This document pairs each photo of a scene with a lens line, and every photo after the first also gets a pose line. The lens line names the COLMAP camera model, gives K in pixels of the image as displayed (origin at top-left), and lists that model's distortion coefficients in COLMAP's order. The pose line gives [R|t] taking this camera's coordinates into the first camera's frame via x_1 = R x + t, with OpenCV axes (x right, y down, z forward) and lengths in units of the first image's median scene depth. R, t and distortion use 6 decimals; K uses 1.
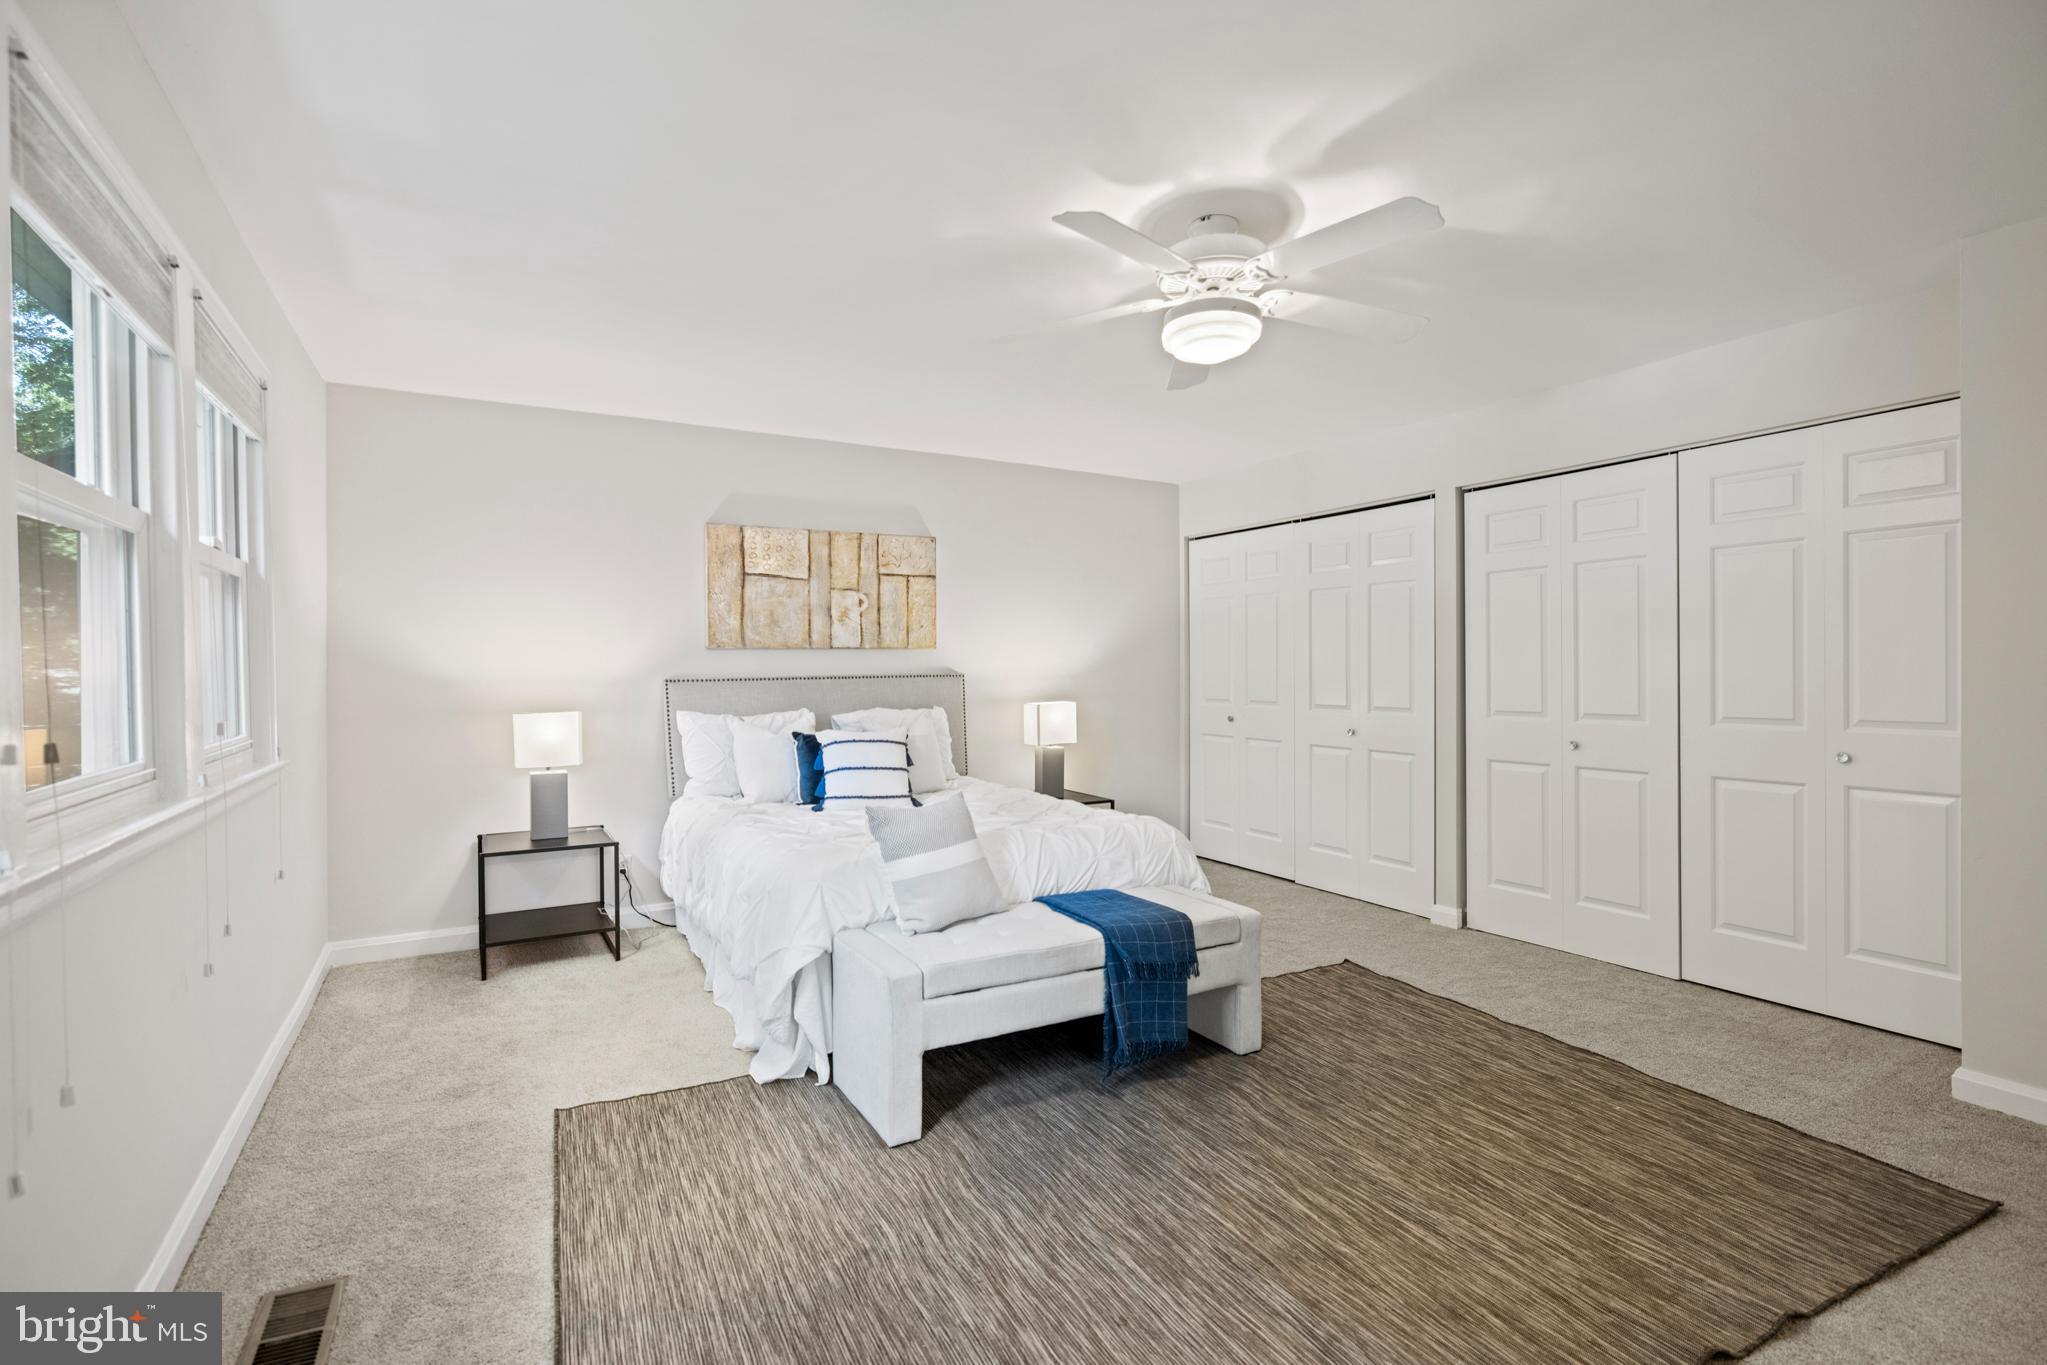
lens RADIAL K [[948.1, 0, 1022.8], [0, 948.1, 676.0], [0, 0, 1]] dist [-0.002078, -0.000226]
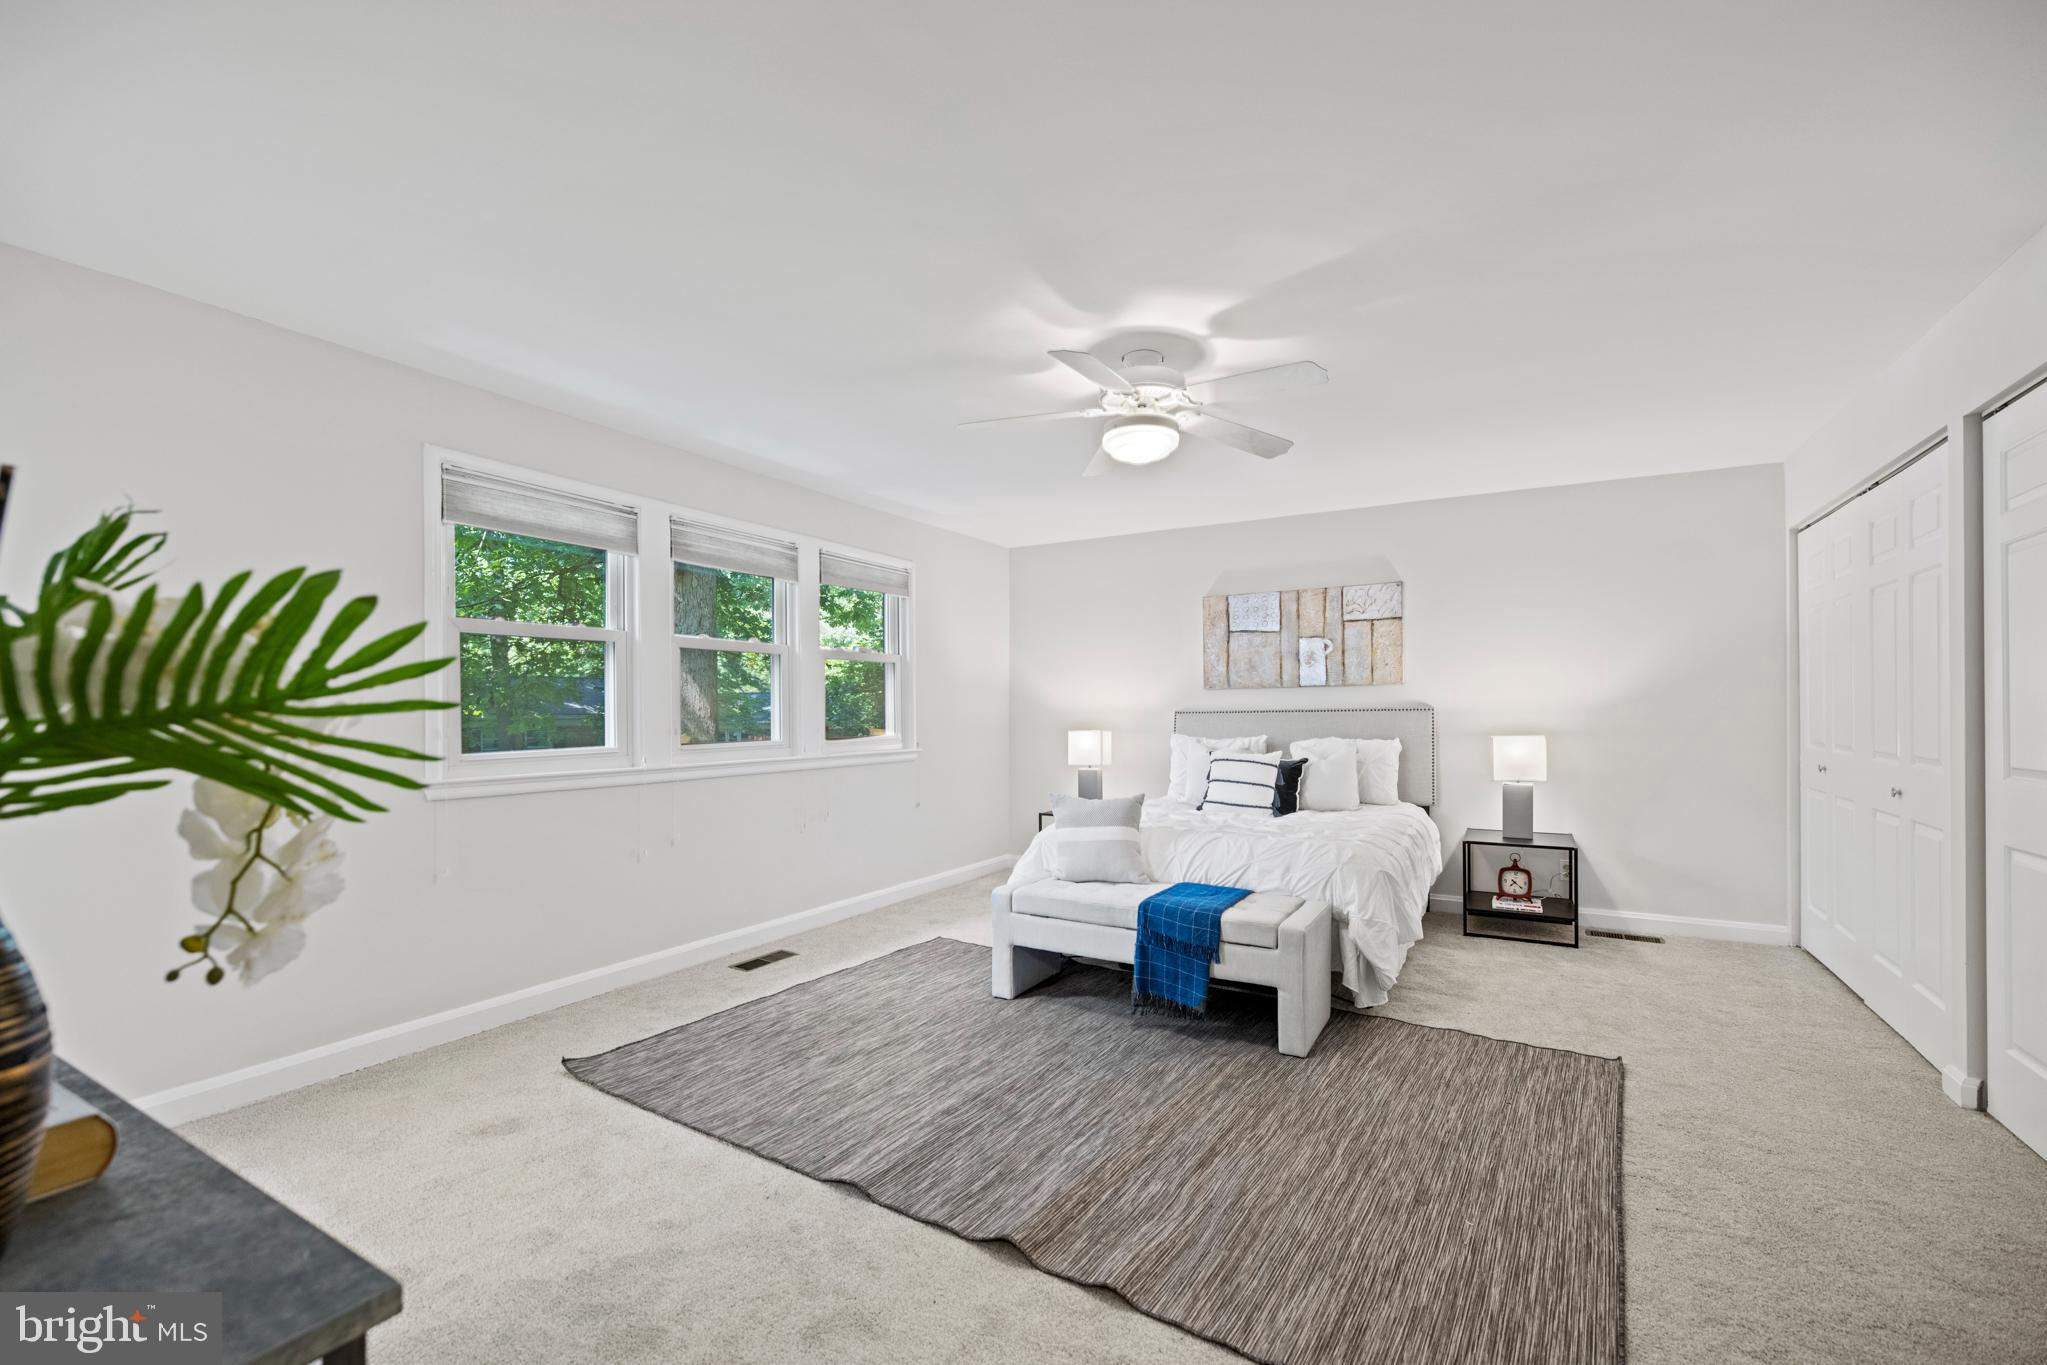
lens RADIAL K [[865.2, 0, 1022.5], [0, 865.2, 698.1], [0, 0, 1]] dist [0.000099, -0.000127]
pose [[0.504867, -0.009298, -0.863147, 0.608448], [-0.001960, 0.999927, -0.011918, -0.000628], [0.863195, 0.007709, 0.504812, 0.146343]]
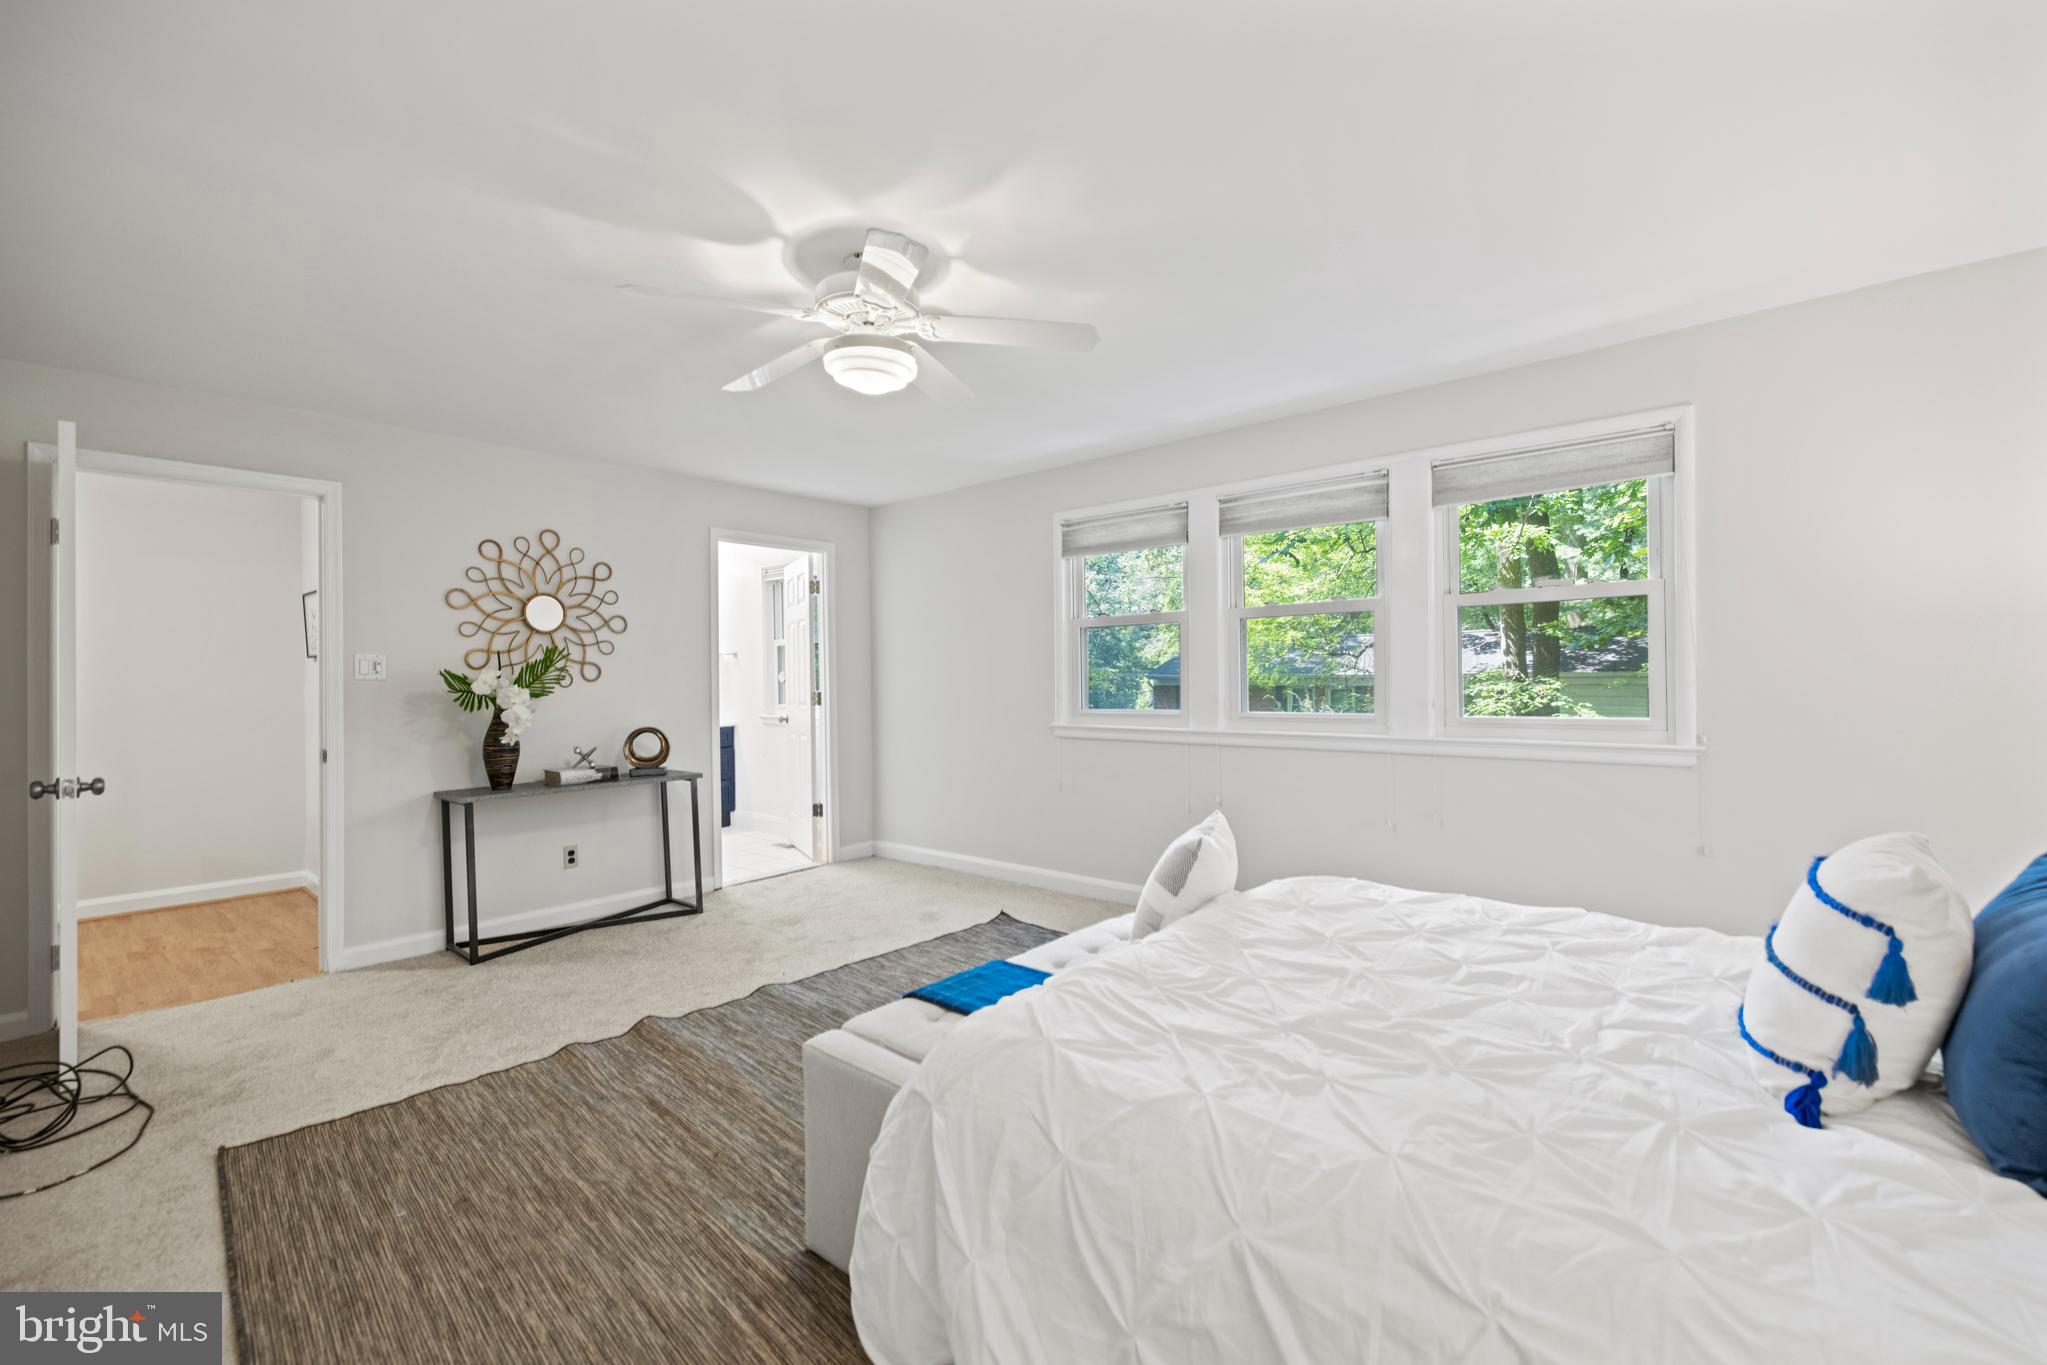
lens RADIAL K [[858.8, 0, 1019.8], [0, 858.8, 664.9], [0, 0, 1]] dist [0.000227, -0.000325]
pose [[-0.942830, 0.013396, -0.333005, 0.198708], [0.016923, 0.999827, -0.007692, -0.009433], [0.332844, -0.012888, -0.942894, 1.058970]]
